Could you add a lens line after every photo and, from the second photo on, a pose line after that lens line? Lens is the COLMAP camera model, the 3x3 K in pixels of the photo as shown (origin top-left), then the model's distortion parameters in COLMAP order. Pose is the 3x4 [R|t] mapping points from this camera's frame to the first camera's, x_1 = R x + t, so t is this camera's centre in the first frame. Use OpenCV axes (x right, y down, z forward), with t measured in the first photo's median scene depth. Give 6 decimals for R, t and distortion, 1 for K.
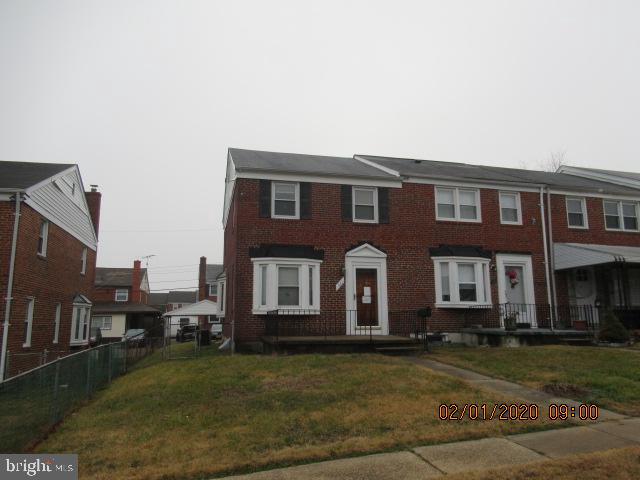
lens RADIAL K [[479.0, 0, 320.2], [0, 479.0, 238.8], [0, 0, 1]] dist [-0.003972, 0.002862]
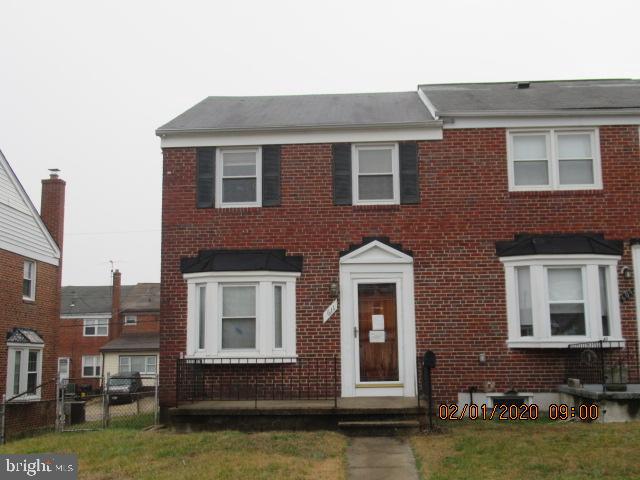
lens RADIAL K [[777.3, 0, 319.6], [0, 777.3, 237.9], [0, 0, 1]] dist [-0.056926, 0.000000]
pose [[0.954271, -0.051387, -0.294492, 0.306955], [0.057621, 0.998260, 0.012527, -0.008972], [0.293336, -0.028923, 0.955572, 0.072592]]
